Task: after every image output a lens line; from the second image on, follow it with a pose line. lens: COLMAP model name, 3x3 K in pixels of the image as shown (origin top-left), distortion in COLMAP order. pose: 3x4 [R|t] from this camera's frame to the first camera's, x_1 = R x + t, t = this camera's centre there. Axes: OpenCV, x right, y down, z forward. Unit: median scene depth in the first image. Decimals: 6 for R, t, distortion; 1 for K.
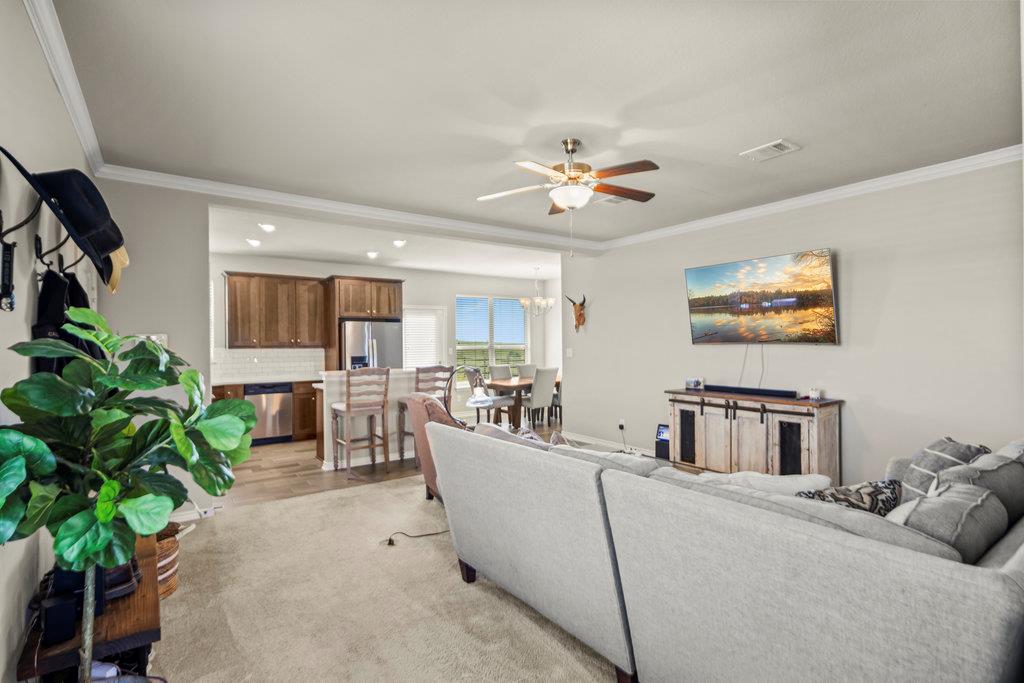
lens RADIAL K [[494.6, 0, 521.9], [0, 494.6, 343.7], [0, 0, 1]] dist [0.004728, -0.004433]
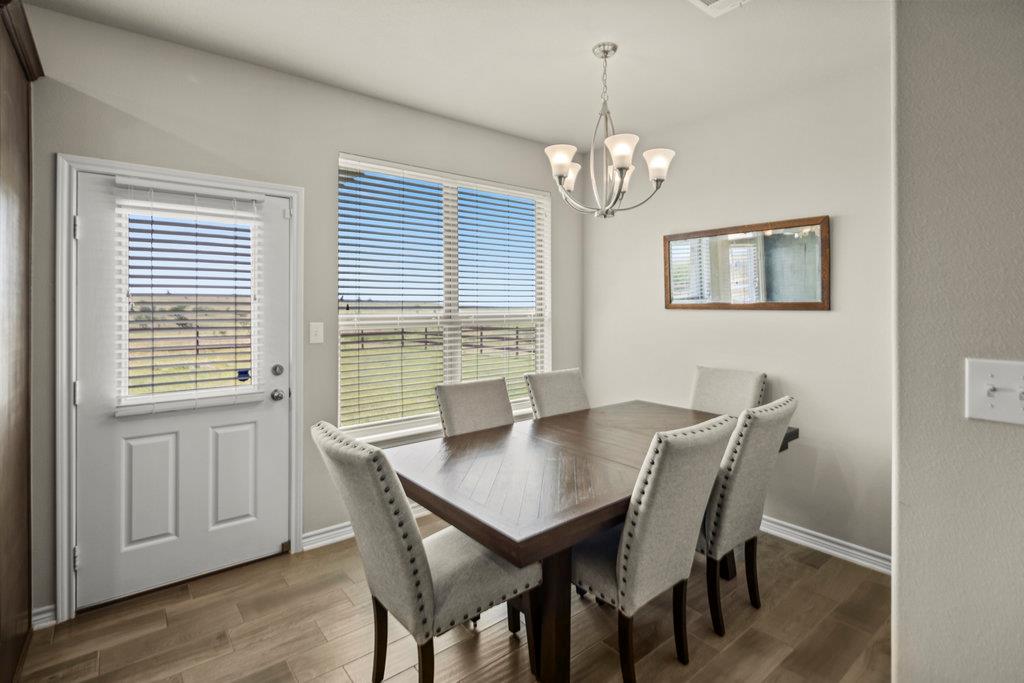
lens RADIAL K [[494.6, 0, 524.4], [0, 494.6, 305.8], [0, 0, 1]] dist [0.004728, -0.004433]
pose [[0.997553, 0.010661, 0.069100, -0.062960], [-0.010303, 0.999932, -0.005538, -0.002716], [-0.069154, 0.004813, 0.997594, 1.195921]]
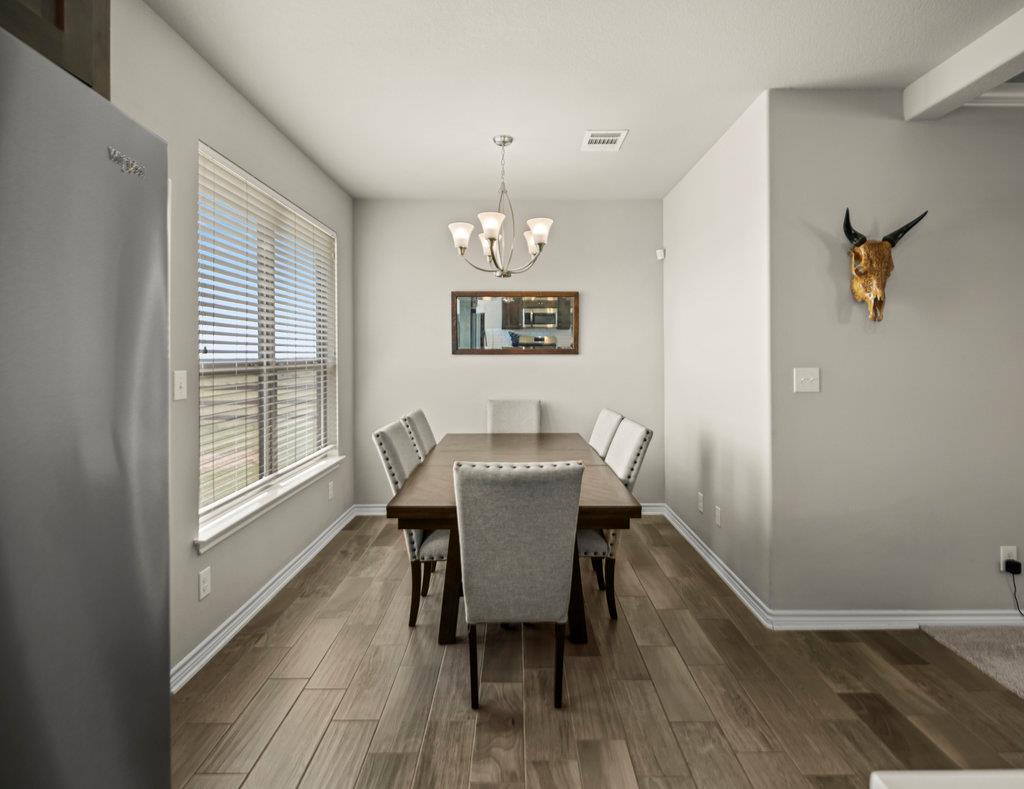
lens RADIAL K [[494.9, 0, 490.0], [0, 494.9, 350.1], [0, 0, 1]] dist [0.000101, -0.000334]
pose [[0.589476, 0.018465, 0.807575, -0.431929], [0.000090, 0.999737, -0.022924, 0.007991], [-0.807786, 0.013586, 0.589319, 1.329093]]
